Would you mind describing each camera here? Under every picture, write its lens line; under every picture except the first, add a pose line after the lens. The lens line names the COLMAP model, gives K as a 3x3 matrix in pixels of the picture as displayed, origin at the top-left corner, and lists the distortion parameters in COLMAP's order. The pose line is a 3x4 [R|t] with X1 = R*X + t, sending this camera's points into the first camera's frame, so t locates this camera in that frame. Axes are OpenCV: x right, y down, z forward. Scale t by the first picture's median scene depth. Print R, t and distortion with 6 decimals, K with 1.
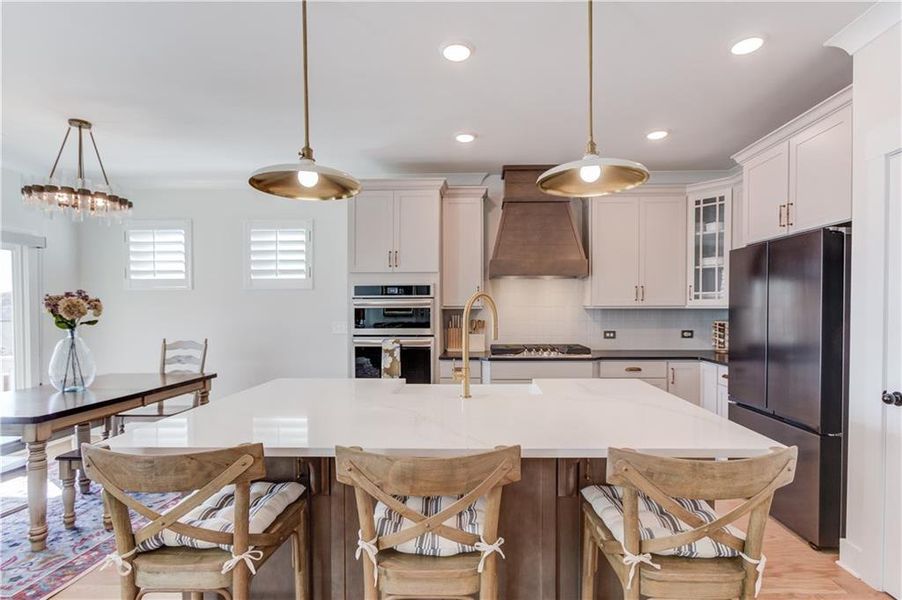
lens RADIAL K [[439.8, 0, 474.9], [0, 439.8, 316.9], [0, 0, 1]] dist [-0.018087, 0.000253]
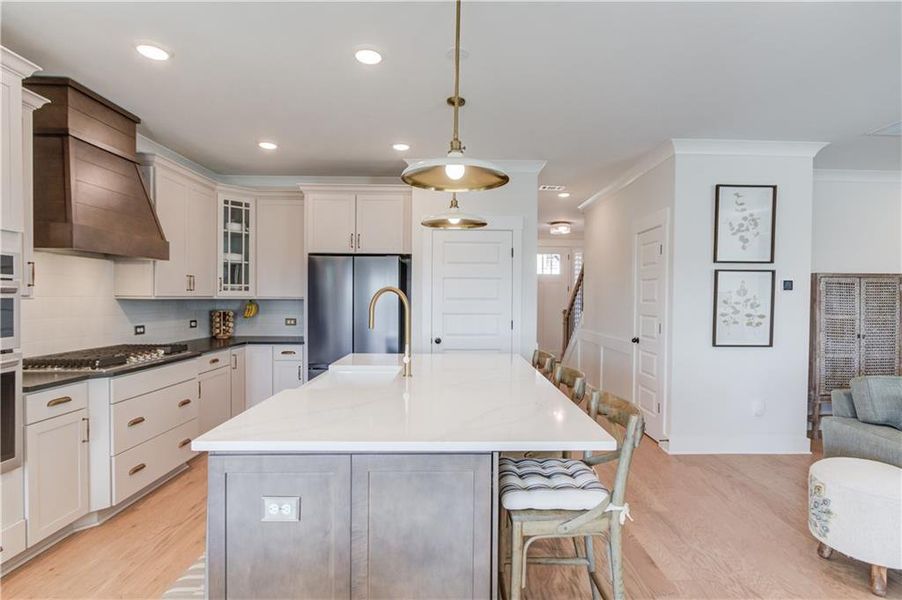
lens RADIAL K [[445.4, 0, 467.5], [0, 445.4, 303.6], [0, 0, 1]] dist [0.002028, 0.000995]
pose [[-0.053852, -0.010569, 0.998493, -0.661773], [0.014415, 0.999832, 0.011361, -0.012043], [-0.998445, 0.015005, -0.053691, 0.477522]]
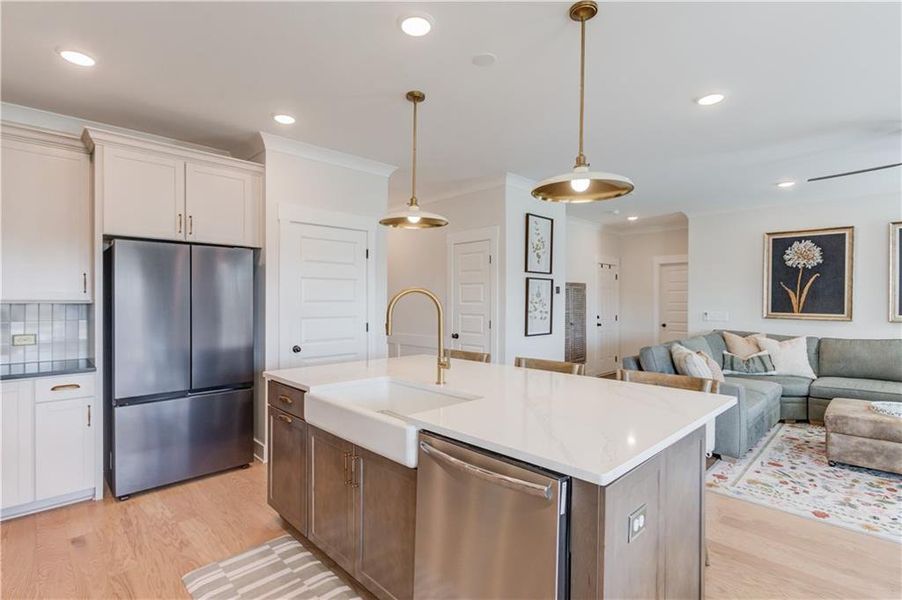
lens RADIAL K [[433.8, 0, 444.8], [0, 433.8, 300.5], [0, 0, 1]] dist [-0.010239, 0.000377]
pose [[-0.703134, 0.003084, 0.711051, -0.434206], [0.016704, 0.999786, 0.012183, -0.020876], [-0.710861, 0.020444, -0.703035, 0.929791]]
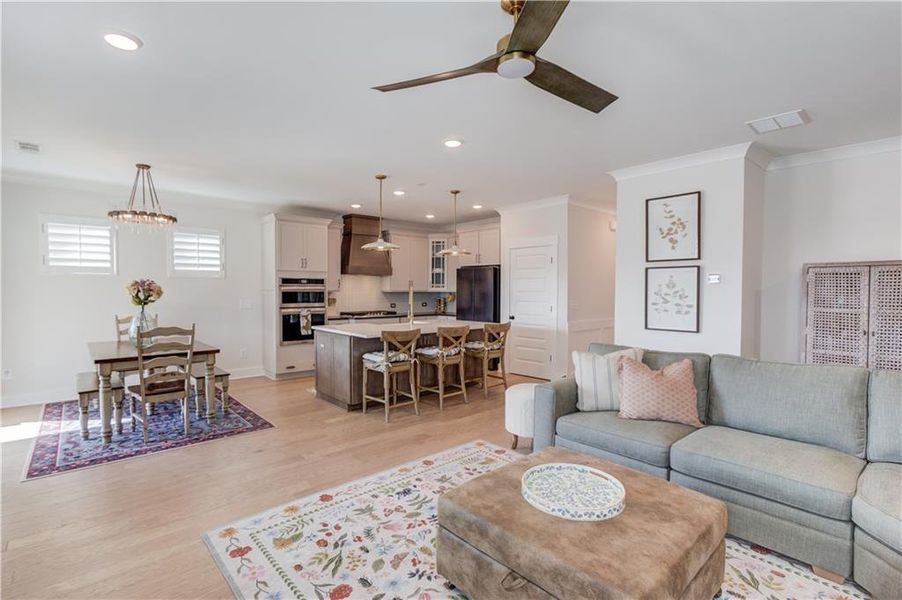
lens RADIAL K [[428.9, 0, 442.8], [0, 428.9, 300.0], [0, 0, 1]] dist [-0.001406, 0.000826]
pose [[0.738171, -0.011611, 0.674514, -0.917291], [0.009841, 0.999931, 0.006443, 0.007953], [-0.674542, 0.001881, 0.738234, -0.614597]]
